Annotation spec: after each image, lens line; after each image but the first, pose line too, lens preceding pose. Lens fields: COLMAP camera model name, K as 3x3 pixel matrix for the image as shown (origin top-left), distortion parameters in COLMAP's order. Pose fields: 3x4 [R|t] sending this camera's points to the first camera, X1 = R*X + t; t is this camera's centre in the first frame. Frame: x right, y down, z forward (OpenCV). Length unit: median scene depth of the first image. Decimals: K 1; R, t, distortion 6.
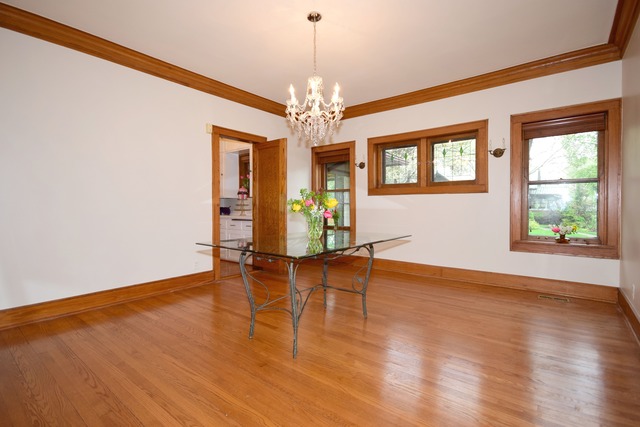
lens RADIAL K [[310.2, 0, 318.7], [0, 310.2, 201.0], [0, 0, 1]] dist [0.083700, -0.000153]
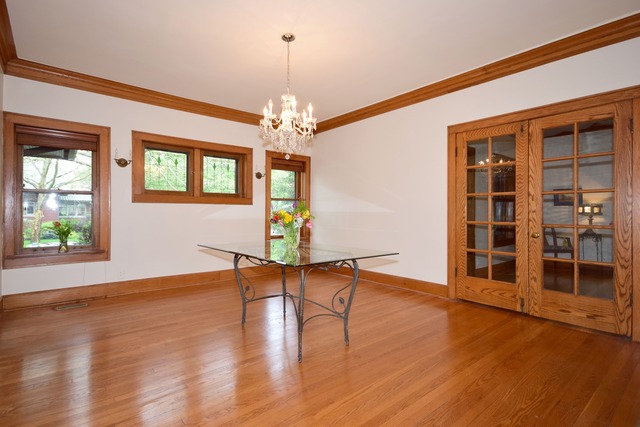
lens RADIAL K [[312.4, 0, 320.0], [0, 312.4, 213.5], [0, 0, 1]] dist [-0.037230, -0.000031]
pose [[0.182322, 0.003562, 0.983232, -0.579578], [-0.007384, 0.999970, -0.002254, 0.009185], [-0.983211, -0.006849, 0.182343, 0.429386]]
